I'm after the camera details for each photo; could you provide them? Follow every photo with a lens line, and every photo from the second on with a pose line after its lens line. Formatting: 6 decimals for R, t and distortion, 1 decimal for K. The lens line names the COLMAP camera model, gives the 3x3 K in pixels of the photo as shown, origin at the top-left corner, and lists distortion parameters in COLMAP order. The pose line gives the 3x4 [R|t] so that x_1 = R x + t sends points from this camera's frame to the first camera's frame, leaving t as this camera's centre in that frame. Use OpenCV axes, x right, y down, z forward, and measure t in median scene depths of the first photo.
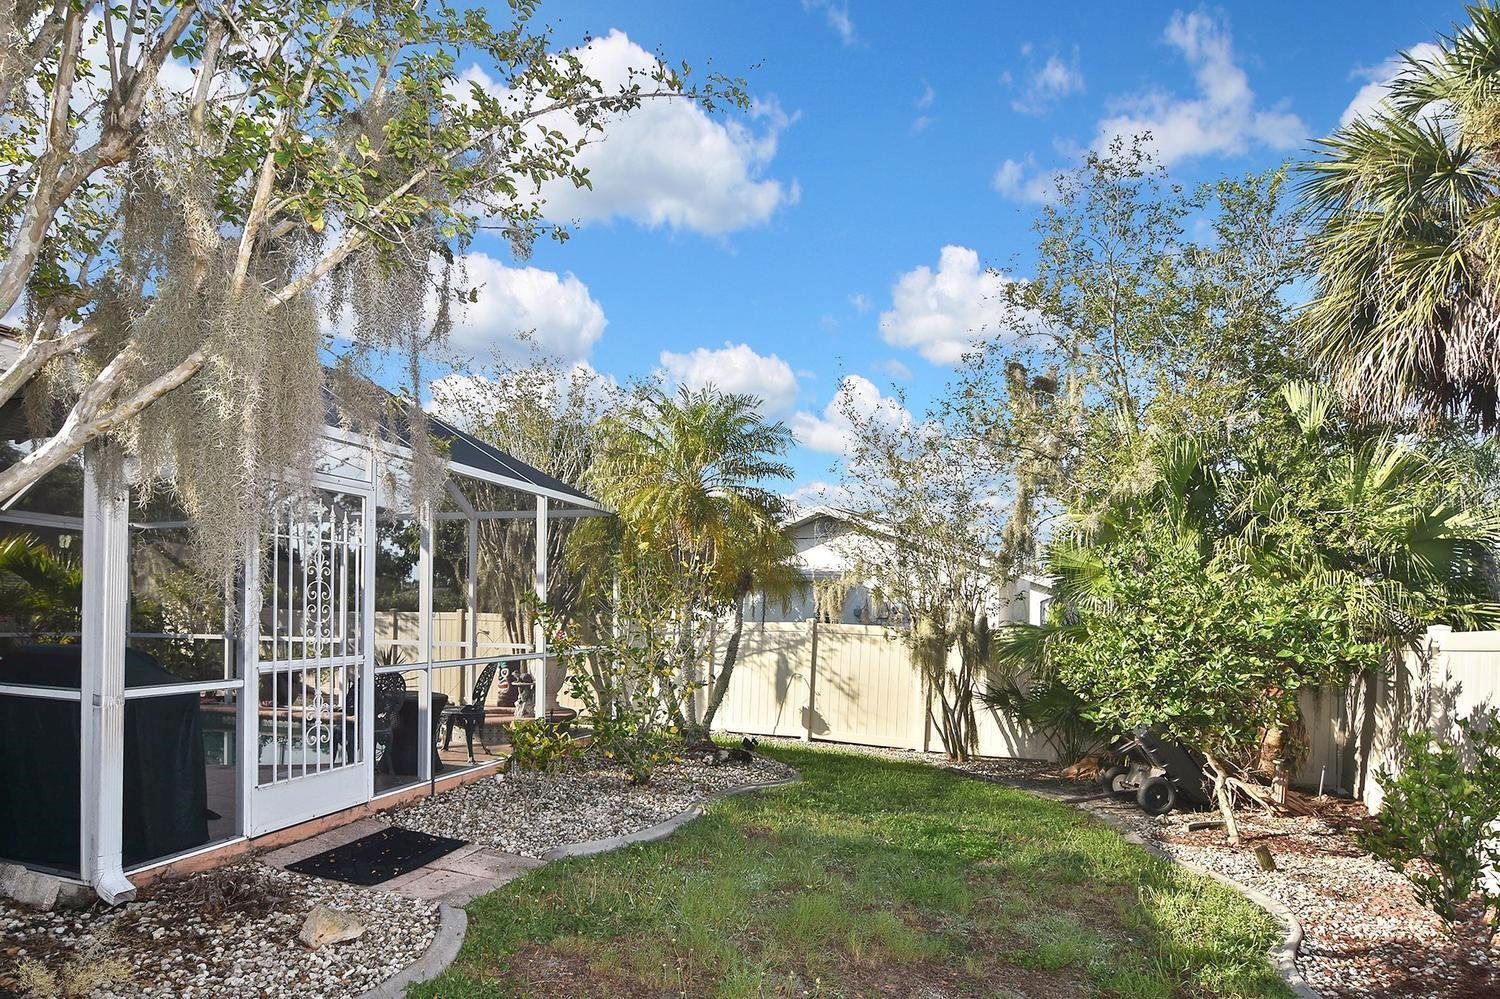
lens RADIAL K [[822.6, 0, 777.3], [0, 822.6, 505.6], [0, 0, 1]] dist [-0.005490, -0.003563]
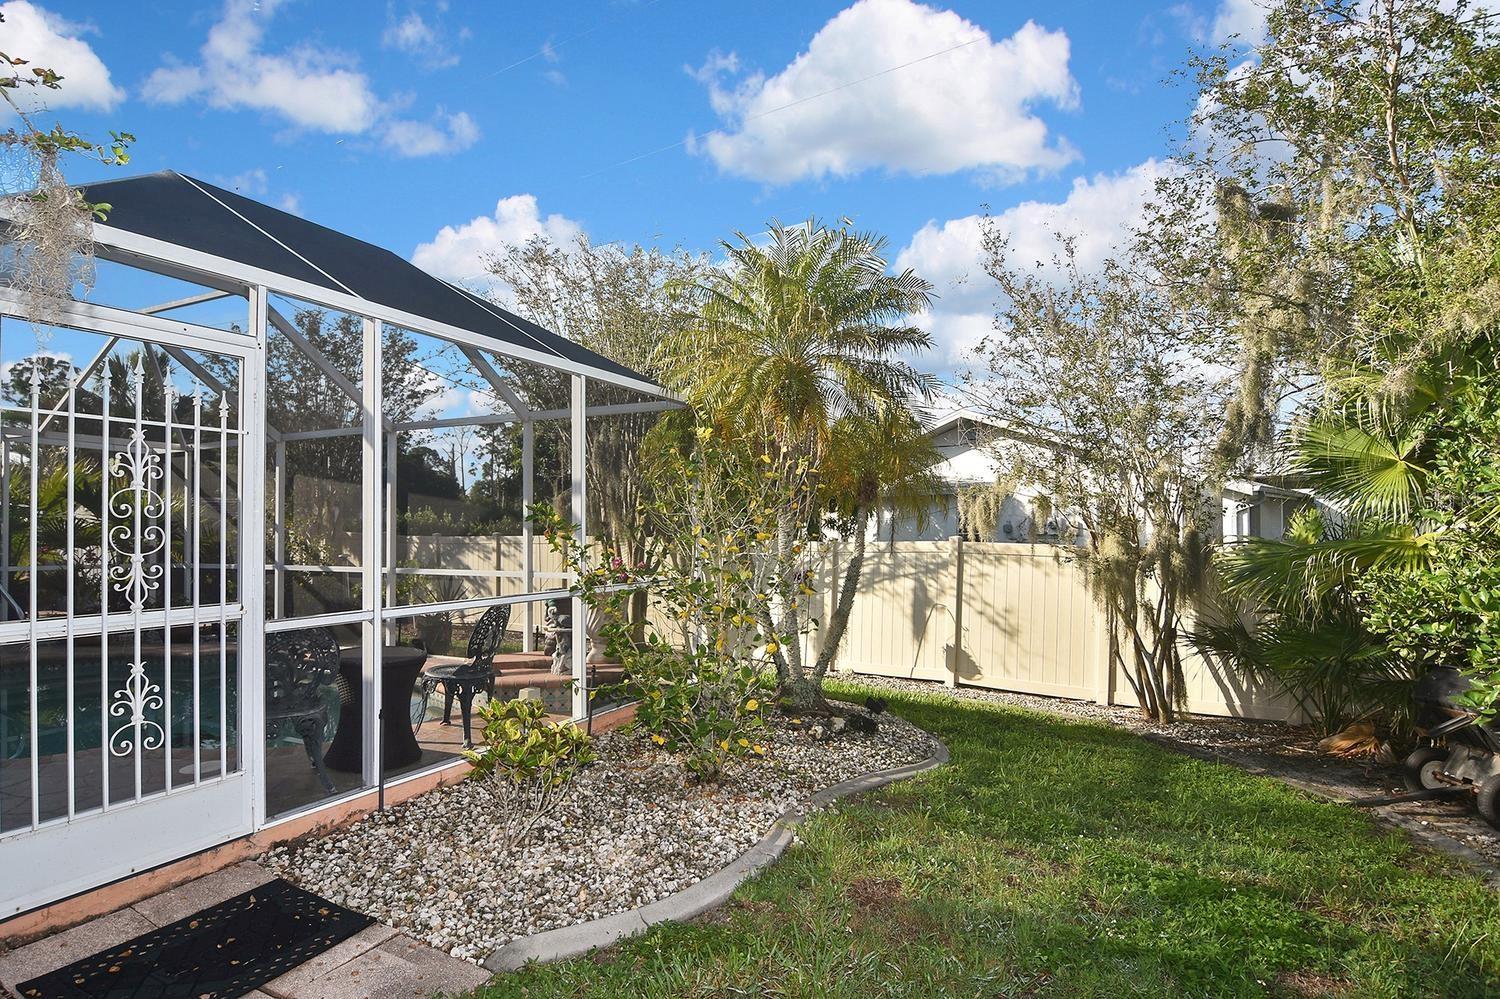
lens RADIAL K [[822.6, 0, 777.3], [0, 822.6, 505.6], [0, 0, 1]] dist [-0.005490, -0.003563]
pose [[0.985702, -0.021258, -0.167153, 0.005507], [0.037338, 0.994905, 0.093651, 0.030142], [0.164310, -0.098553, 0.981473, 0.218403]]
